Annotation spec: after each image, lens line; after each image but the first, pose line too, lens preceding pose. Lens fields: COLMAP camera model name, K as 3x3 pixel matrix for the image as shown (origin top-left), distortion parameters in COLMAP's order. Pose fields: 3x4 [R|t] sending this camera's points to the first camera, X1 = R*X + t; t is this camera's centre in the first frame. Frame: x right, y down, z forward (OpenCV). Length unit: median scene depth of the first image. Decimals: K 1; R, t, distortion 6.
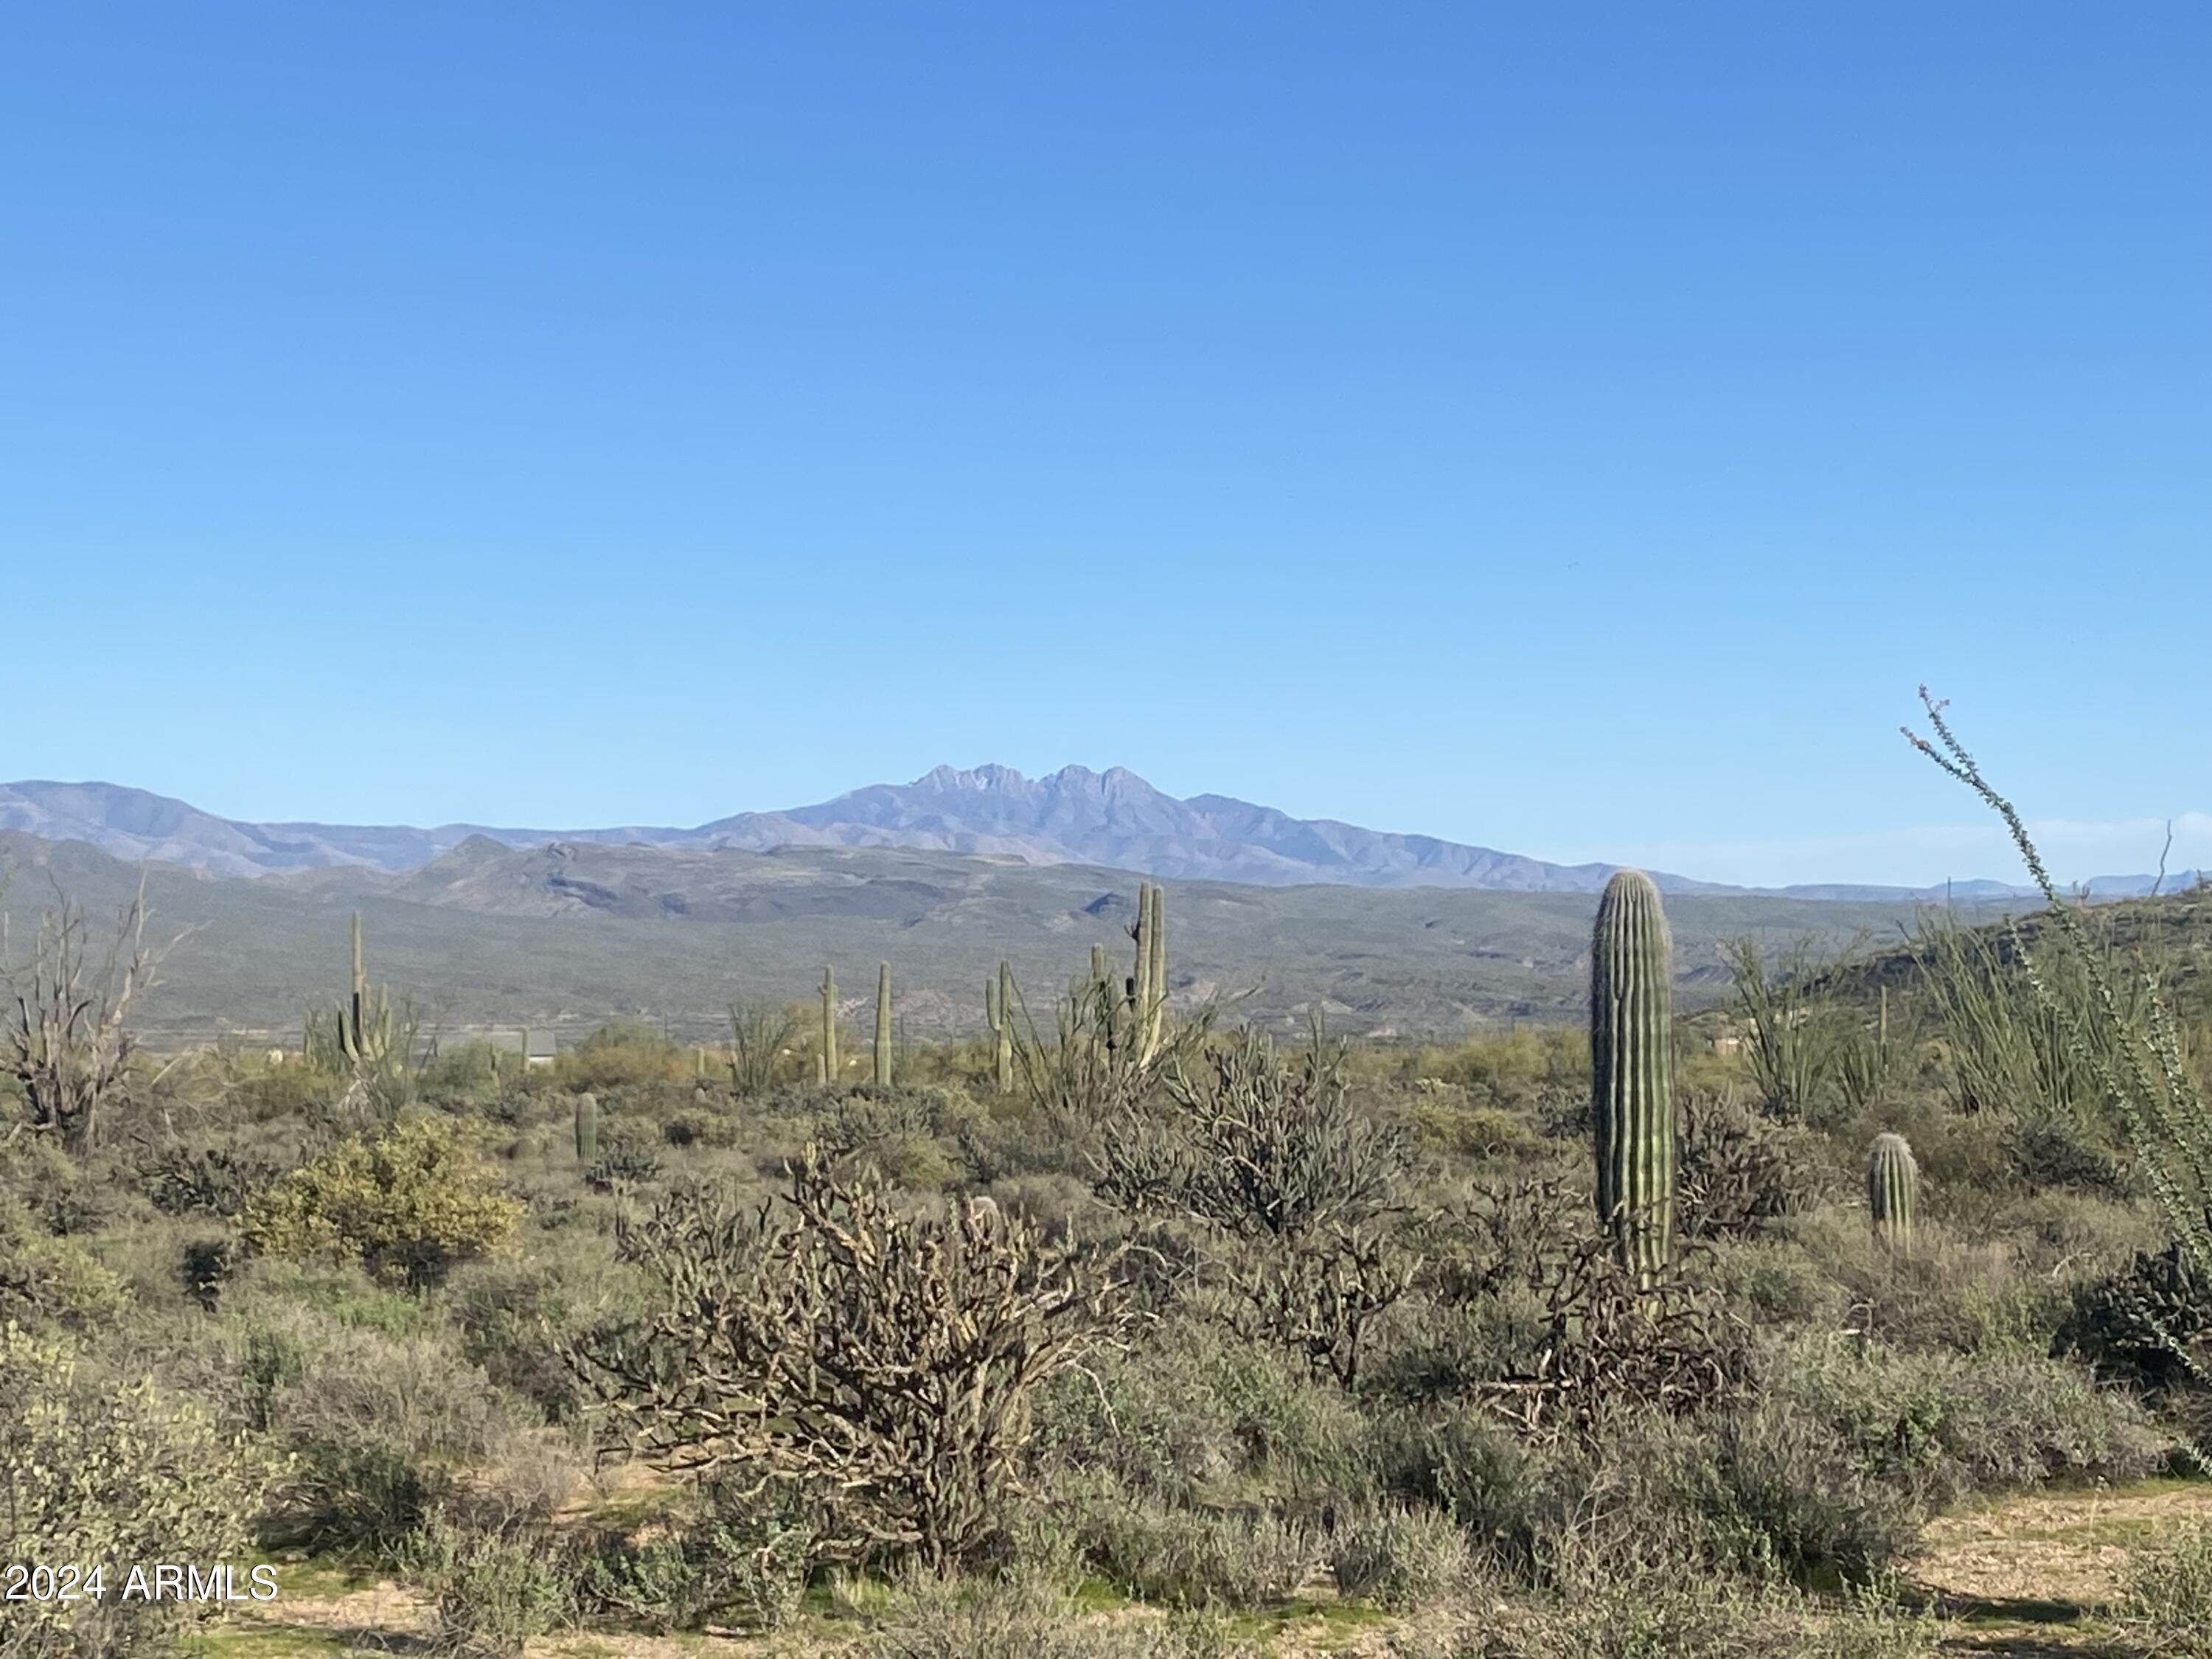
lens RADIAL K [[4089.2, 0, 1087.2], [0, 4089.2, 835.6], [0, 0, 1]] dist [0.114825, 0.000000]
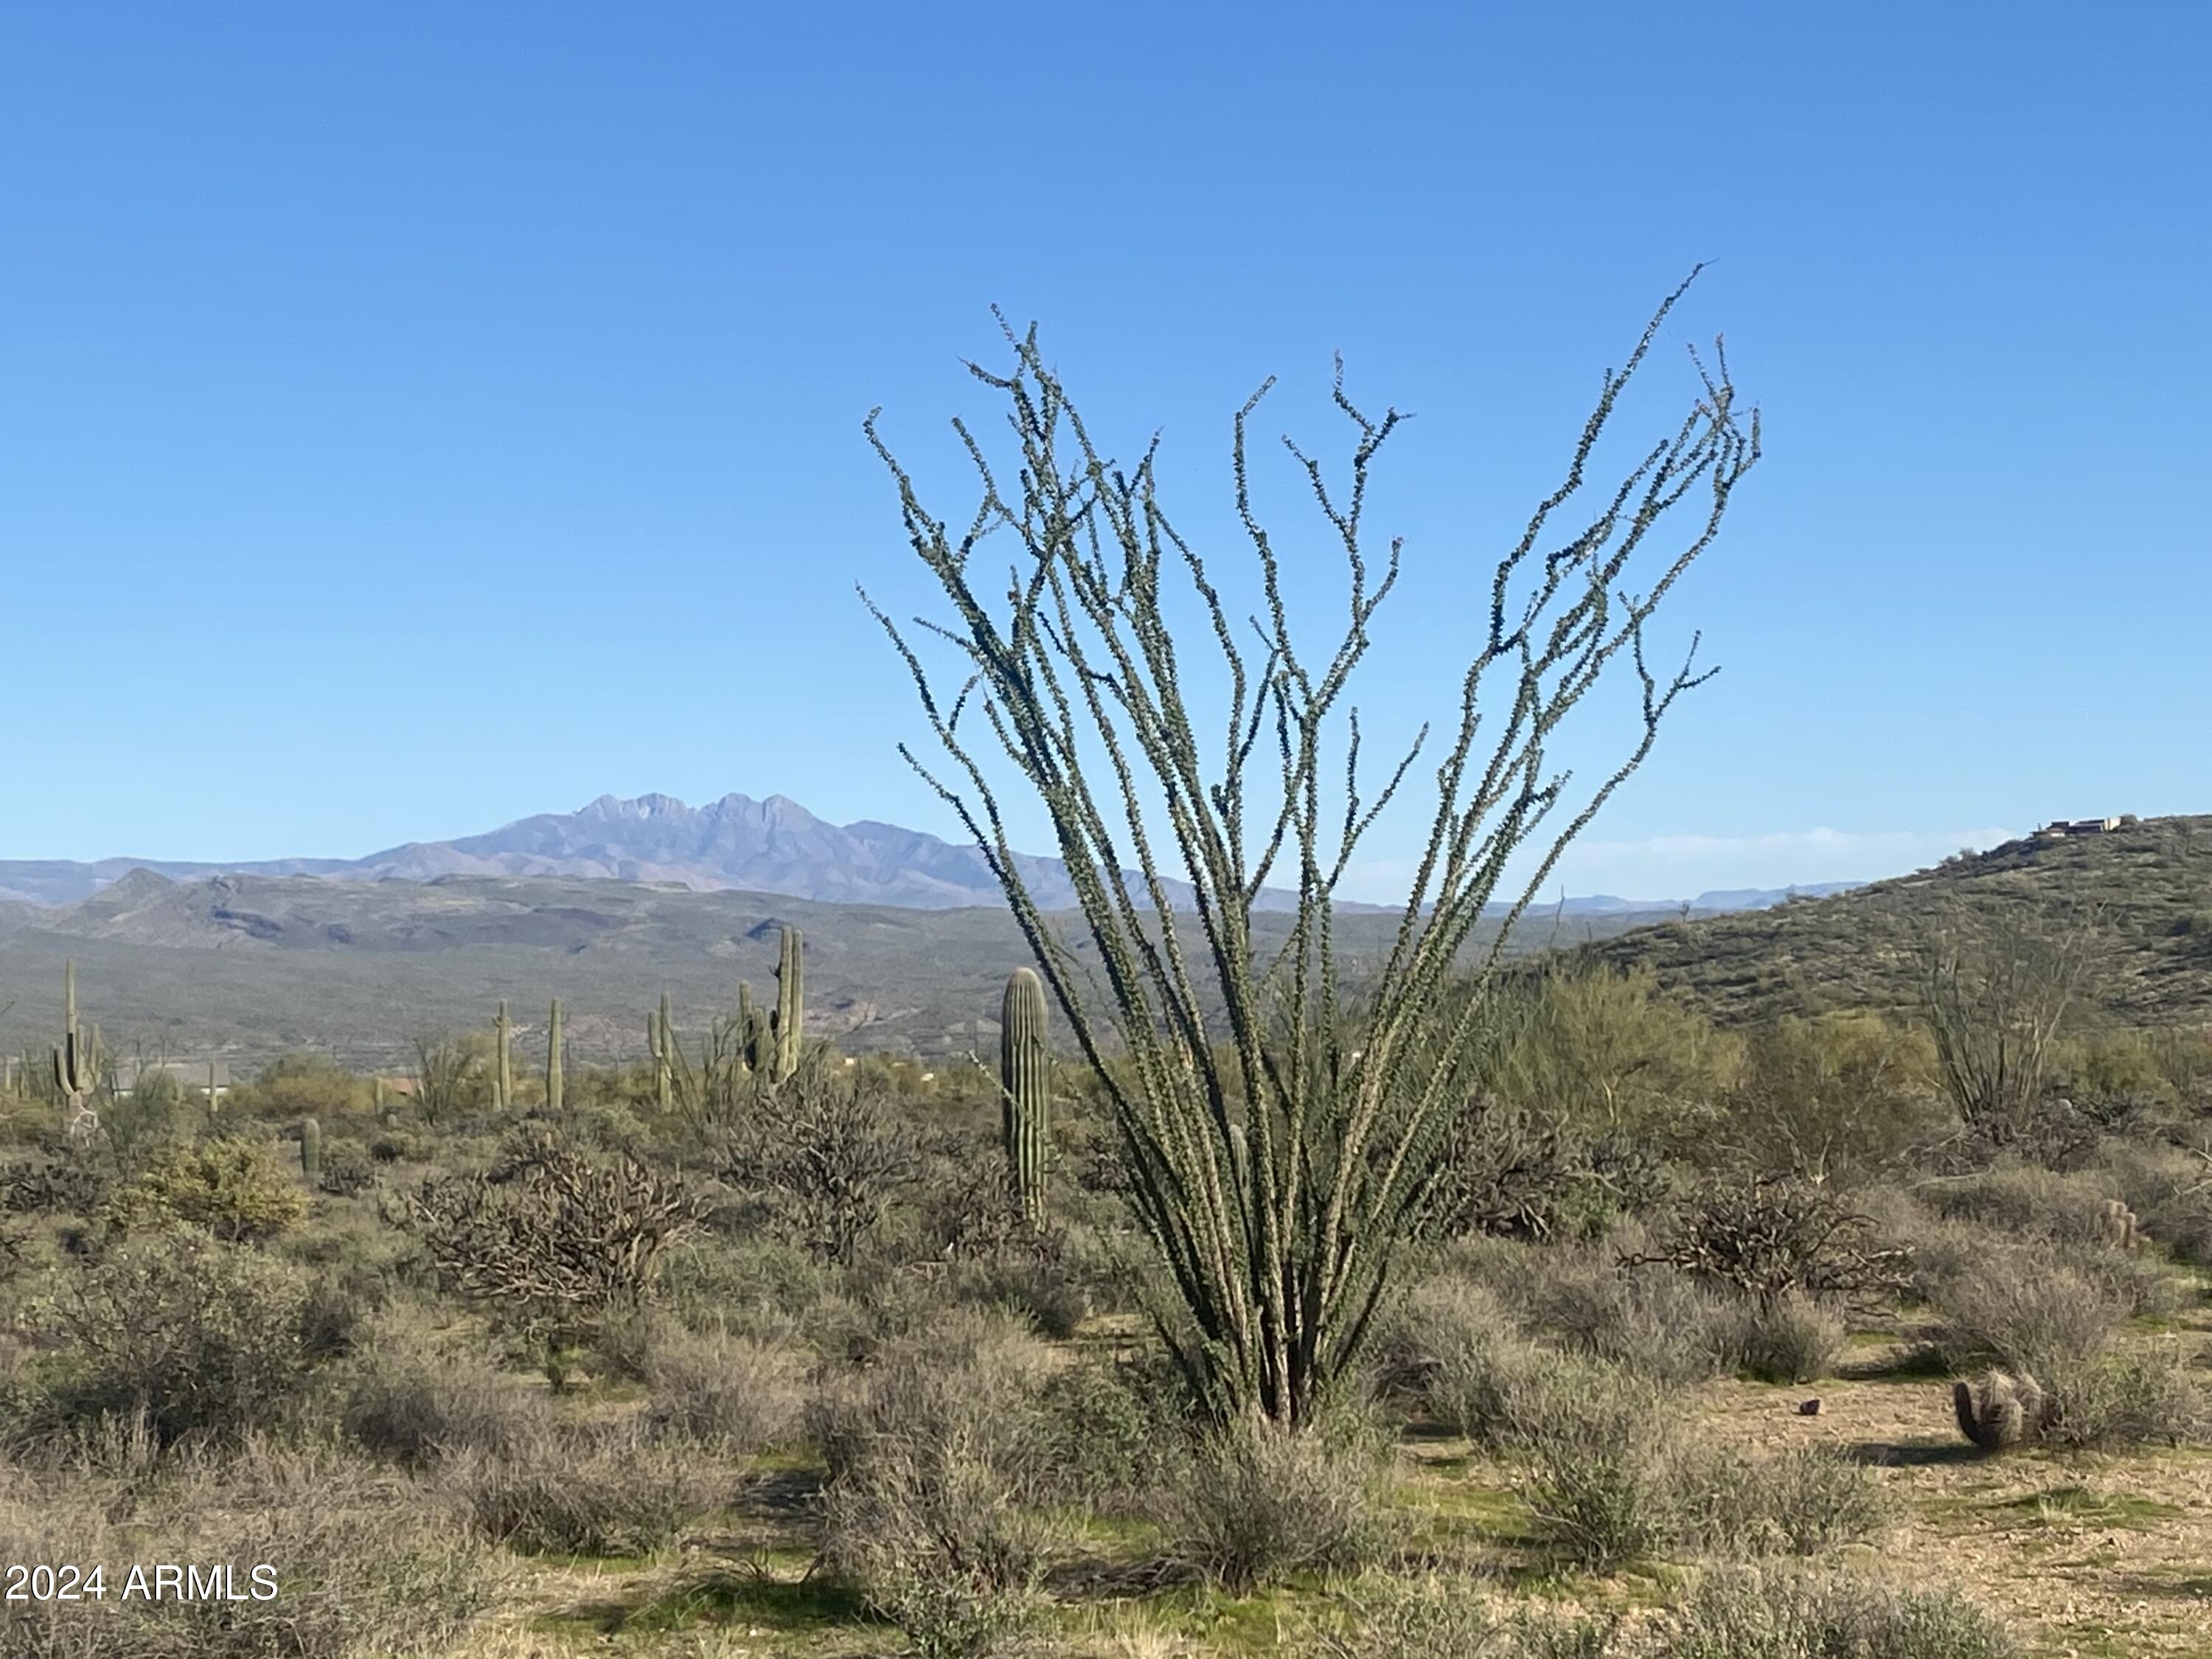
lens RADIAL K [[4013.8, 0, 1085.1], [0, 4013.8, 818.0], [0, 0, 1]] dist [0.122121, 0.000000]
pose [[0.996475, -0.010011, 0.083295, 0.005575], [0.010837, 0.999896, -0.009469, -0.010119], [-0.083191, 0.010338, 0.996480, -0.174079]]
